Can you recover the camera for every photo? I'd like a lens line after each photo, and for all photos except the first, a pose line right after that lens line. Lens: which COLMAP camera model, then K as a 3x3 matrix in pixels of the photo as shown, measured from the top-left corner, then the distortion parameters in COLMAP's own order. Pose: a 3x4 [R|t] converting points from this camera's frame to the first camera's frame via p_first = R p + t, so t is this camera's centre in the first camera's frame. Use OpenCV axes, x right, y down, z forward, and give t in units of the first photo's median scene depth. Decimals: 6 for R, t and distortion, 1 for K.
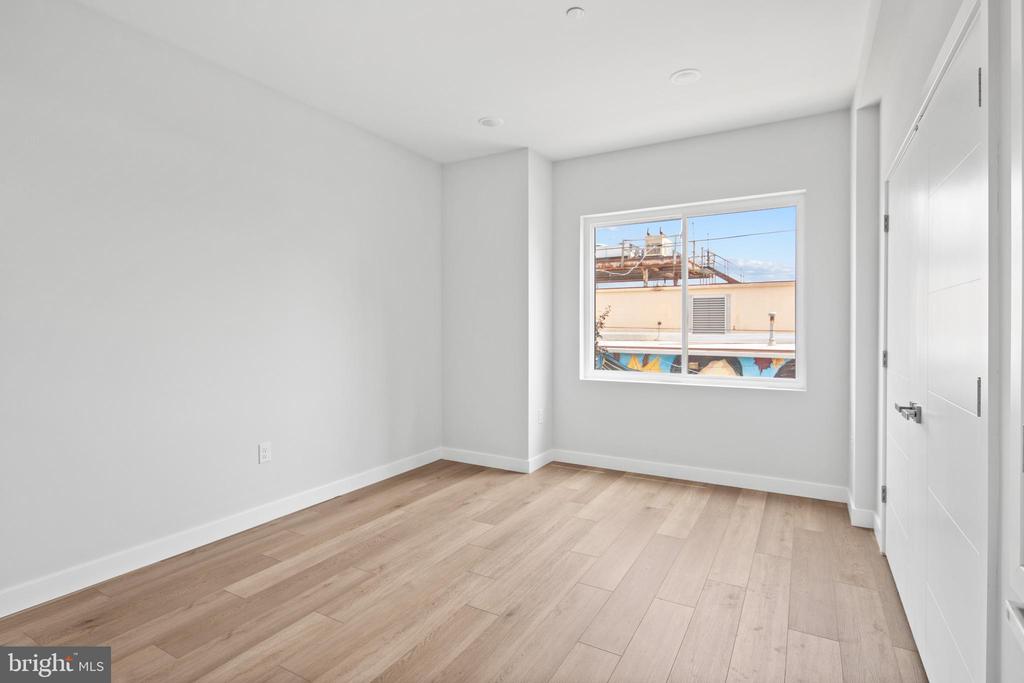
lens RADIAL K [[508.2, 0, 514.9], [0, 508.2, 330.7], [0, 0, 1]] dist [-0.000168, -0.000077]
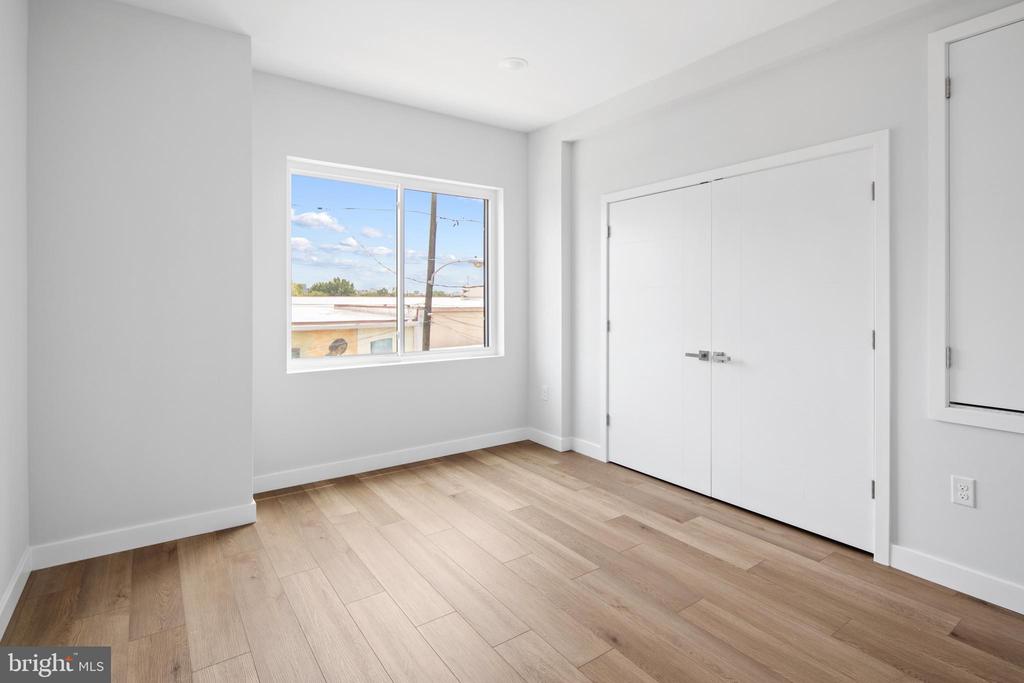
lens RADIAL K [[514.5, 0, 511.4], [0, 514.5, 298.0], [0, 0, 1]] dist [0.001969, 0.000053]
pose [[0.422232, 0.000502, 0.906488, -0.646140], [0.005656, 0.999979, -0.003188, -0.018483], [-0.906470, 0.006474, 0.422220, 0.573242]]
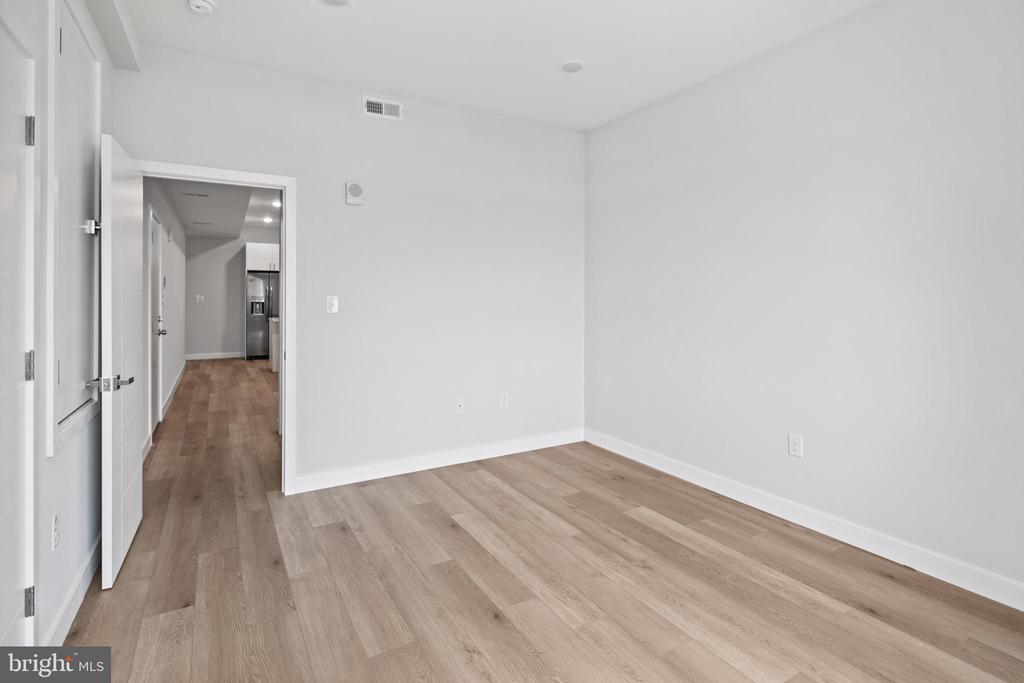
lens RADIAL K [[498.8, 0, 513.2], [0, 498.8, 299.0], [0, 0, 1]] dist [-0.000238, 0.000070]
pose [[-0.497086, 0.001527, -0.867700, 0.562885], [-0.003984, 0.999984, 0.004042, -0.021524], [0.867692, 0.005466, -0.497072, 1.082071]]
